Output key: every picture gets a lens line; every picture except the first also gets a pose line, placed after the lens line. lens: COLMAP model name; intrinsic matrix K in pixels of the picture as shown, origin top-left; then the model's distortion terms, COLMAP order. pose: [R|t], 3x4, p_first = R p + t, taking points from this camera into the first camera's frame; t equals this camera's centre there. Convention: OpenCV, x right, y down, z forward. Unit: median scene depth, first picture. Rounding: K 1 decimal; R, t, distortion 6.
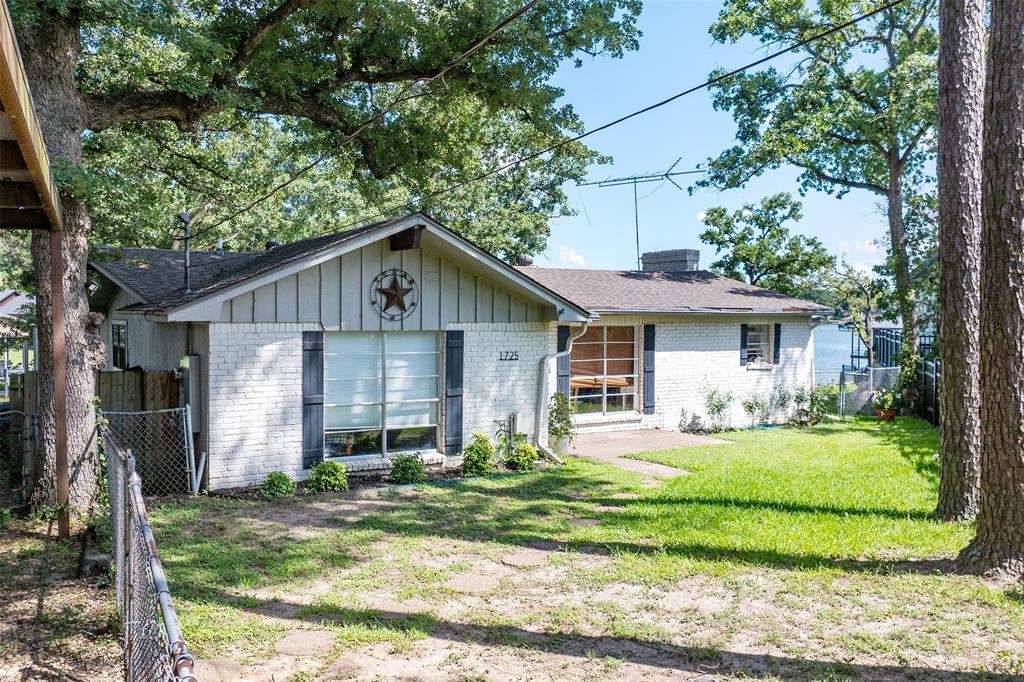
lens RADIAL K [[697.7, 0, 500.5], [0, 697.7, 355.4], [0, 0, 1]] dist [-0.007316, -0.000644]
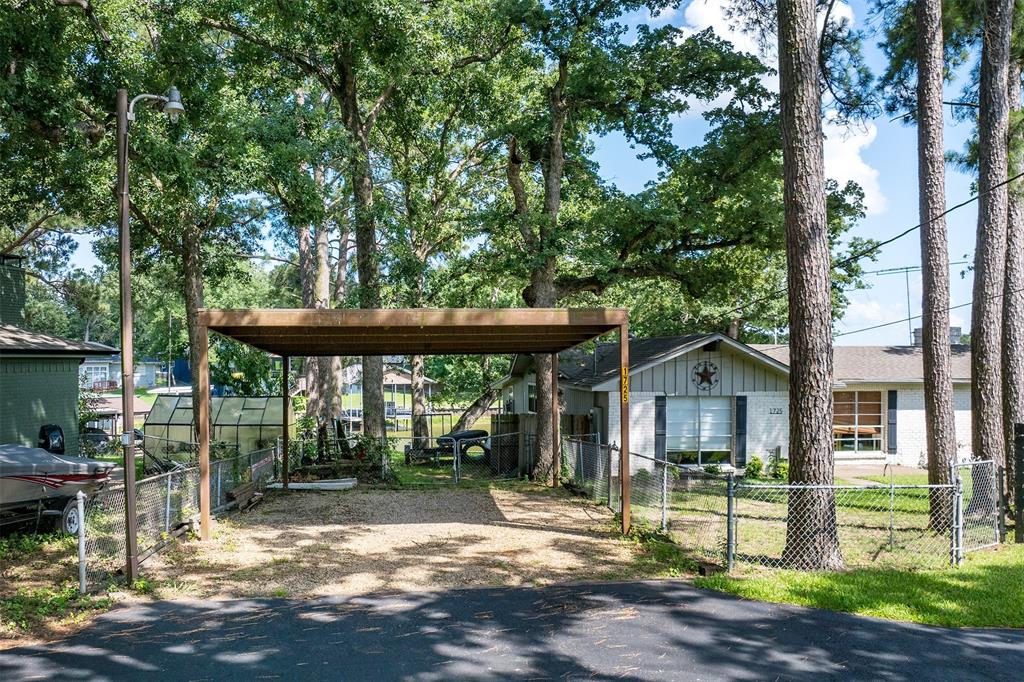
lens RADIAL K [[697.7, 0, 500.5], [0, 697.7, 355.4], [0, 0, 1]] dist [-0.007316, -0.000644]
pose [[0.900804, -0.009749, -0.434117, 0.147177], [-0.017984, 0.998053, -0.059729, -0.021896], [0.433853, 0.061611, 0.898874, -0.816978]]
